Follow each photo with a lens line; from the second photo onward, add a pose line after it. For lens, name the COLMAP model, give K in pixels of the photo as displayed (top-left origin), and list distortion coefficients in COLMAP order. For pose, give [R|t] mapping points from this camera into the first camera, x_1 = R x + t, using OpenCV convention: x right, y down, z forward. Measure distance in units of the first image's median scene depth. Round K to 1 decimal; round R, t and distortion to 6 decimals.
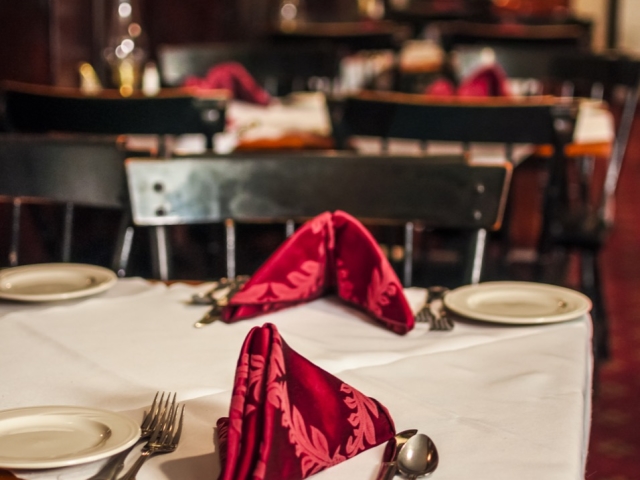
lens RADIAL K [[973.8, 0, 320.3], [0, 973.8, 239.5], [0, 0, 1]] dist [-0.038533, 0.000000]
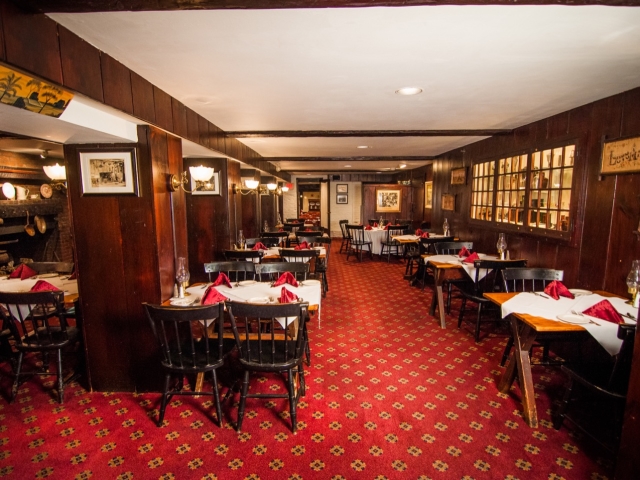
lens RADIAL K [[352.3, 0, 318.3], [0, 352.3, 243.3], [0, 0, 1]] dist [-0.017761, -0.000611]
pose [[0.975000, -0.024011, 0.220906, -0.304517], [0.033669, 0.998630, -0.040060, -0.115270], [-0.219641, 0.046497, 0.974472, -1.513564]]
